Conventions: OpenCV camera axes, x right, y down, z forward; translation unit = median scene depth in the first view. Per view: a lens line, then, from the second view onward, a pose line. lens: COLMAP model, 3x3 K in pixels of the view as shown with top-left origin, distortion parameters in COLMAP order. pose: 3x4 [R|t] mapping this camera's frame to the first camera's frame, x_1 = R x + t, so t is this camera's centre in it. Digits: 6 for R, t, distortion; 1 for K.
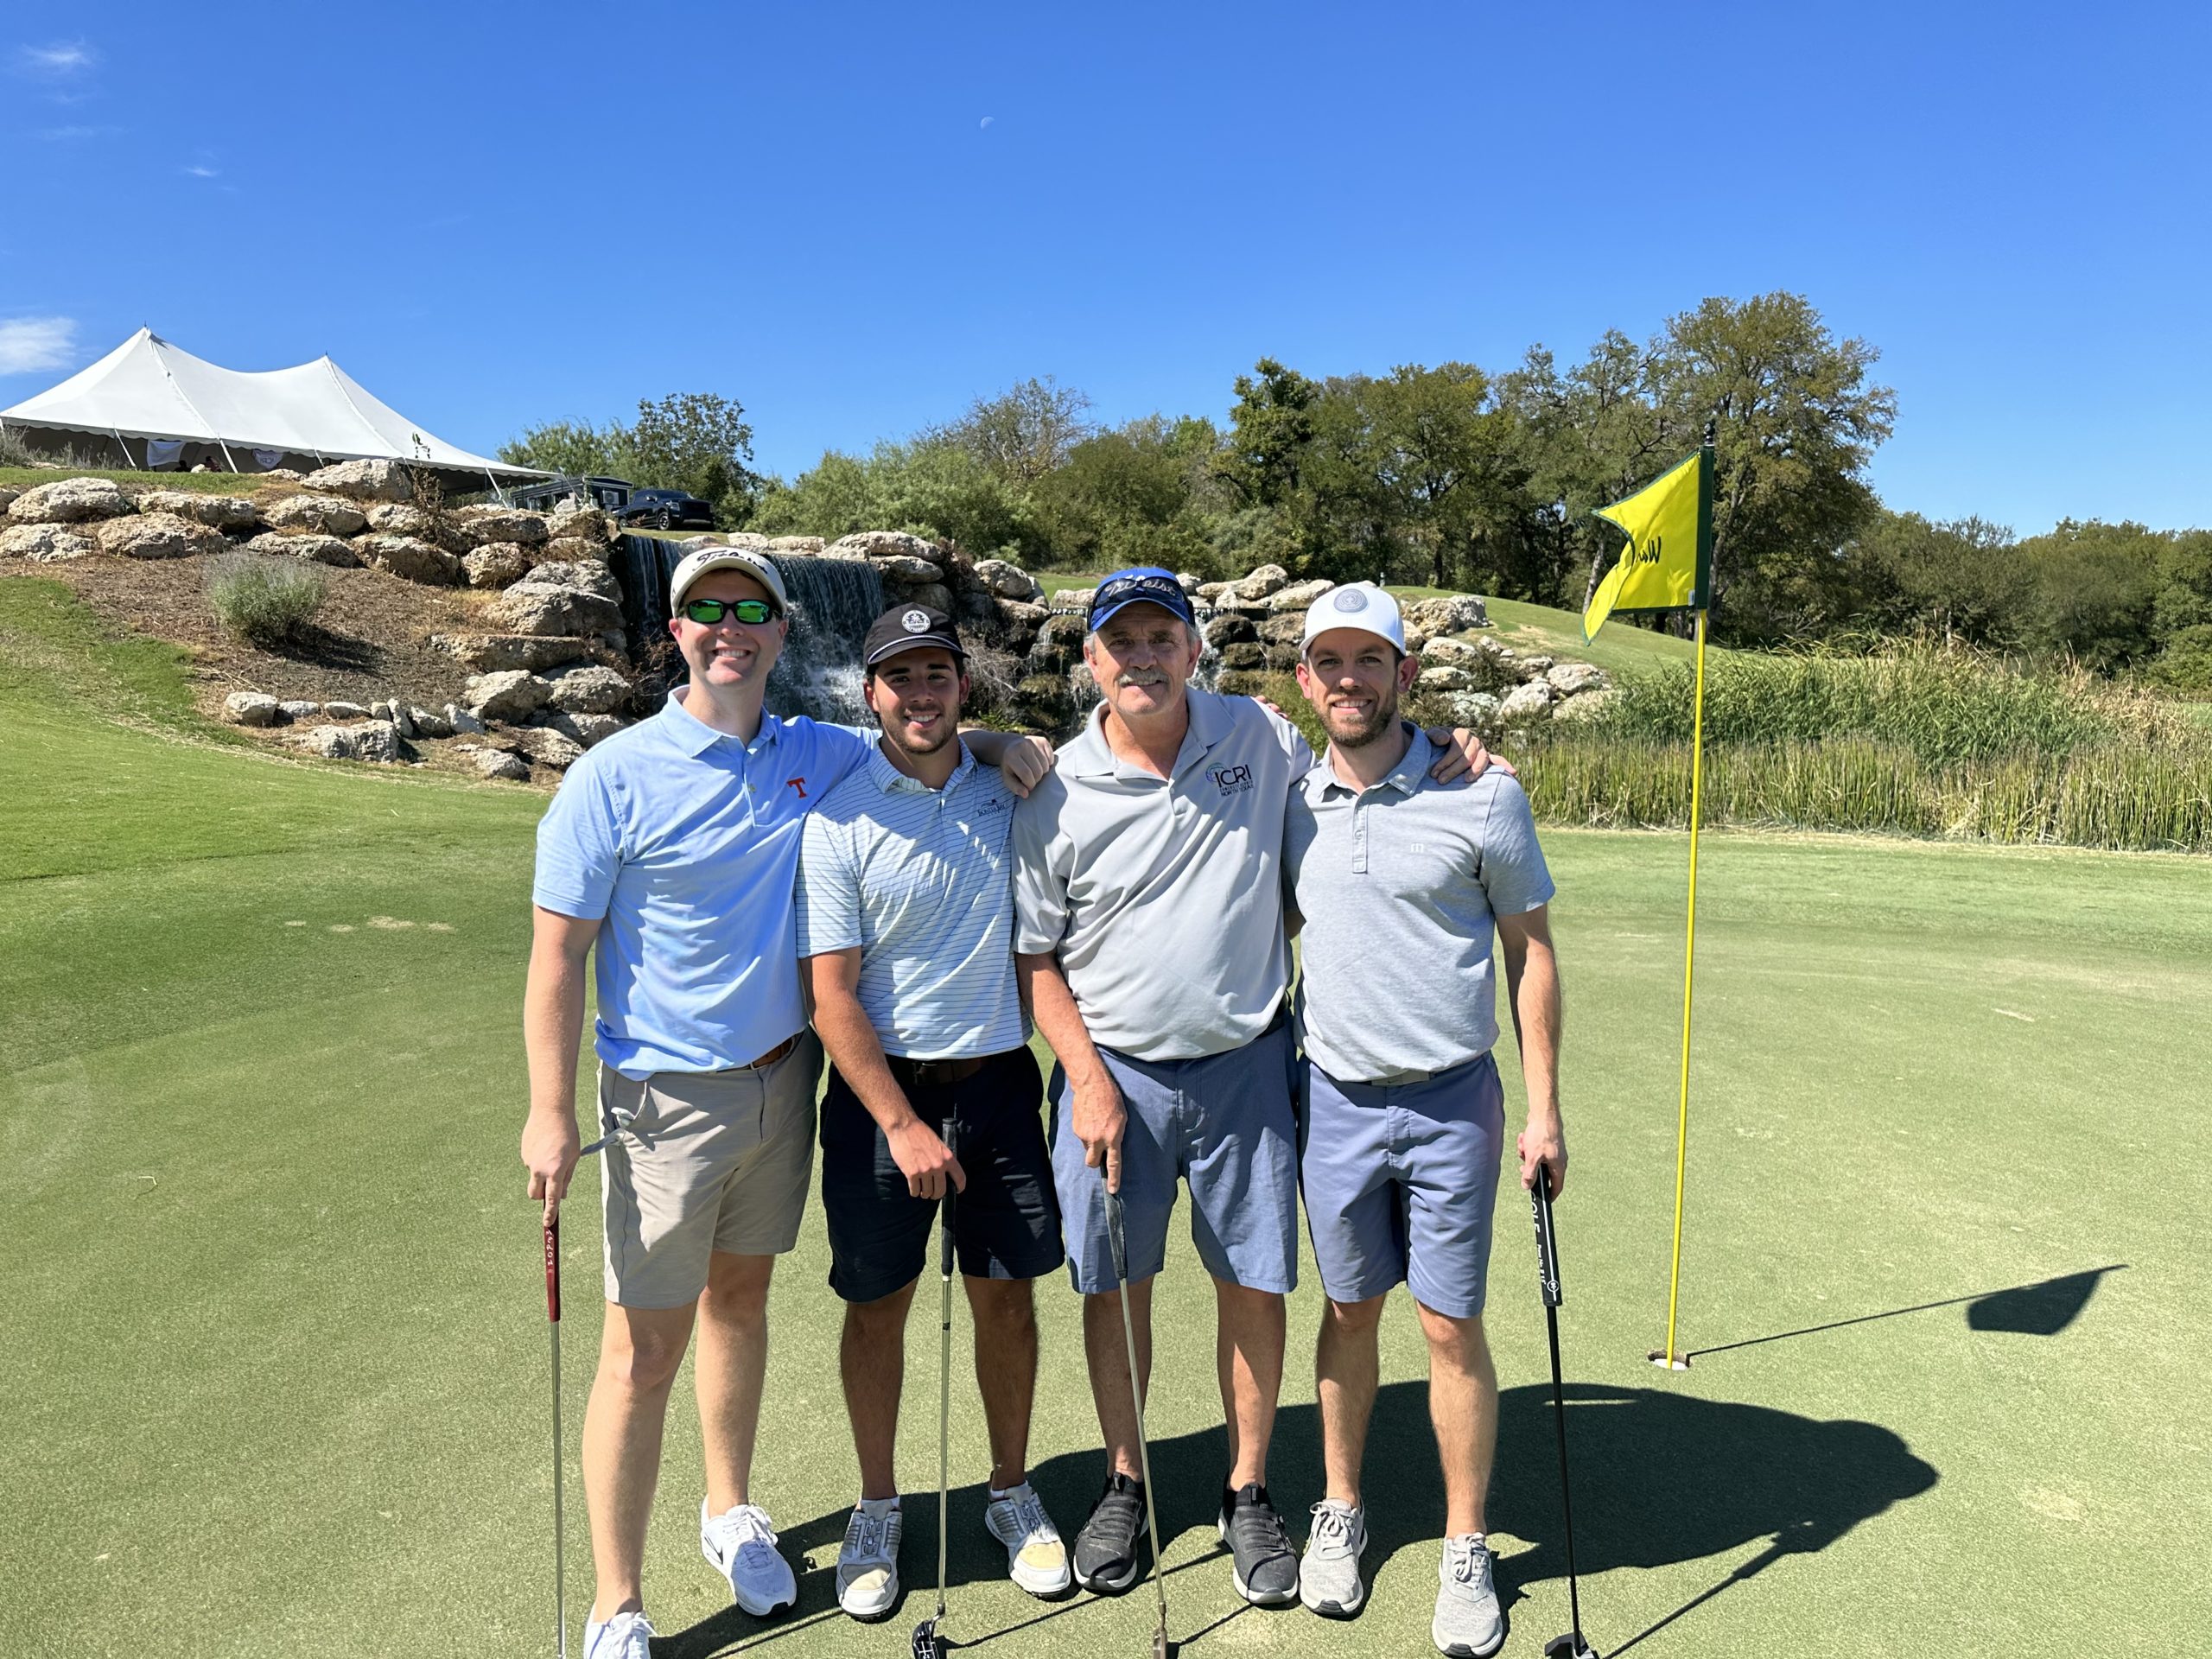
lens RADIAL K [[1542.0, 0, 1109.0], [0, 1542.0, 817.6], [0, 0, 1]] dist [0.001032, -0.003529]
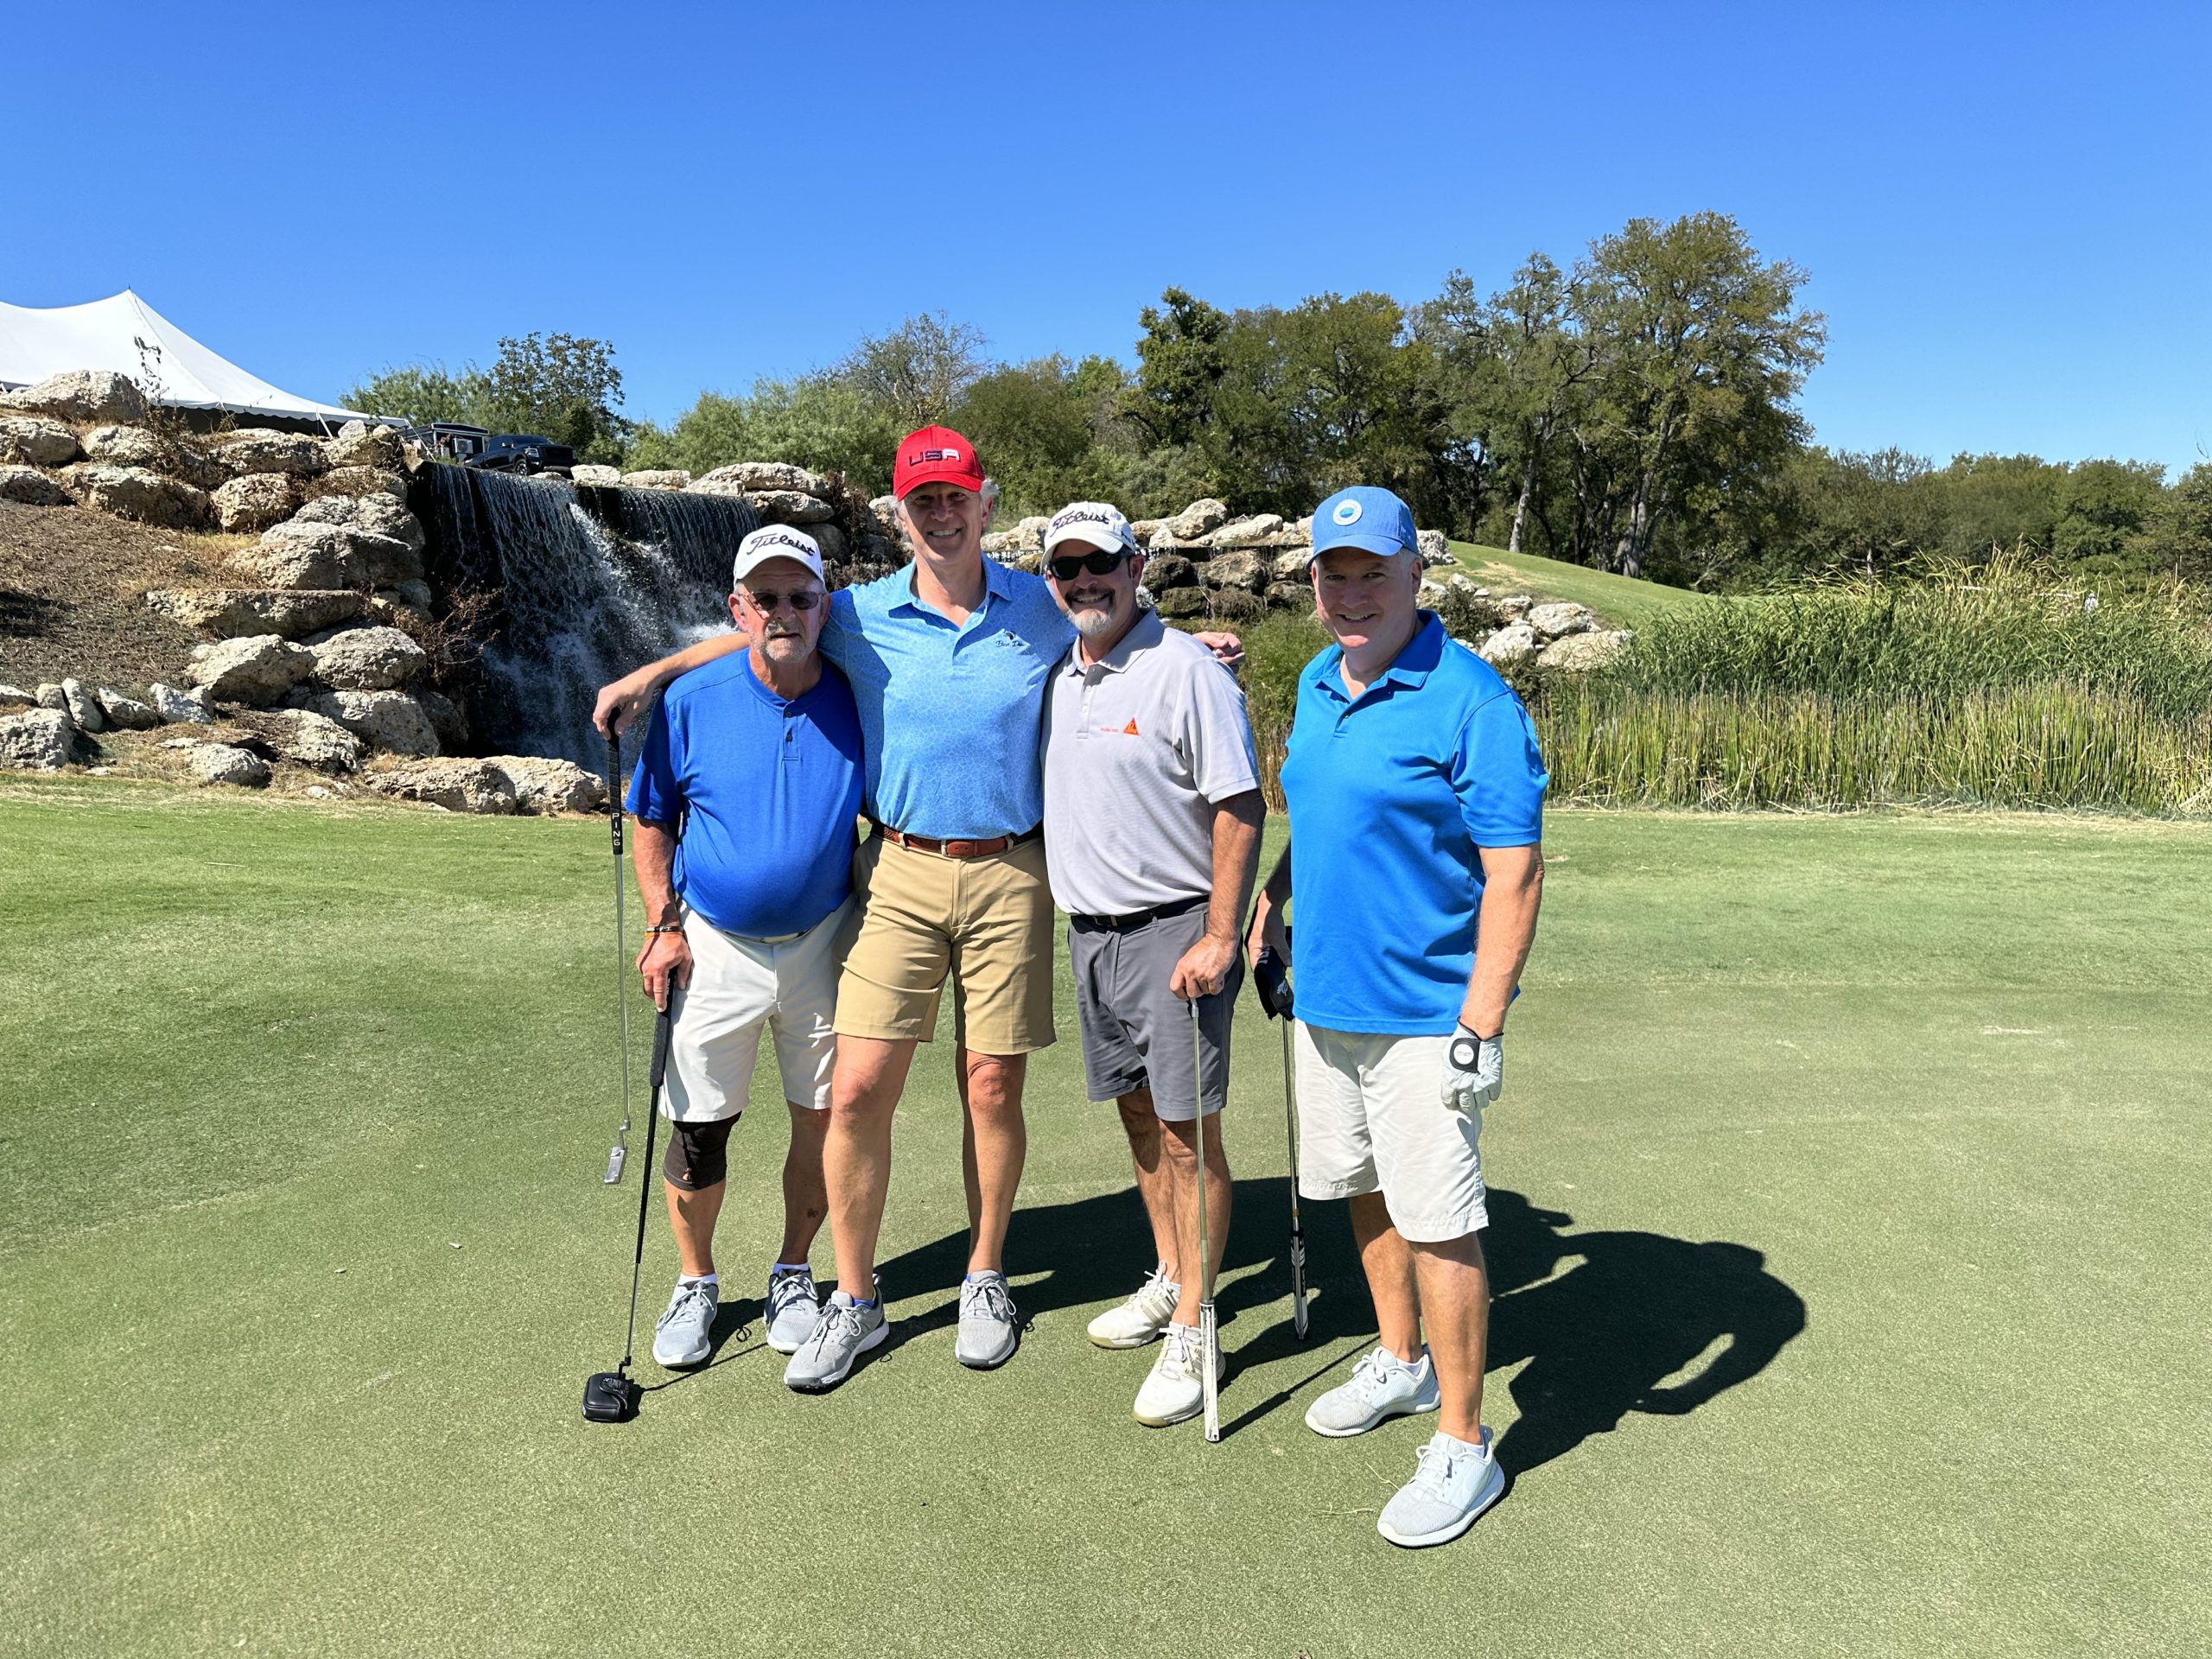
lens RADIAL K [[1573.0, 0, 1101.5], [0, 1573.0, 815.7], [0, 0, 1]] dist [0.002846, -0.008186]
pose [[0.998066, -0.028512, 0.055233, -0.011921], [0.027069, 0.999277, 0.026706, -0.009509], [-0.055954, -0.025159, 0.998116, 0.115905]]
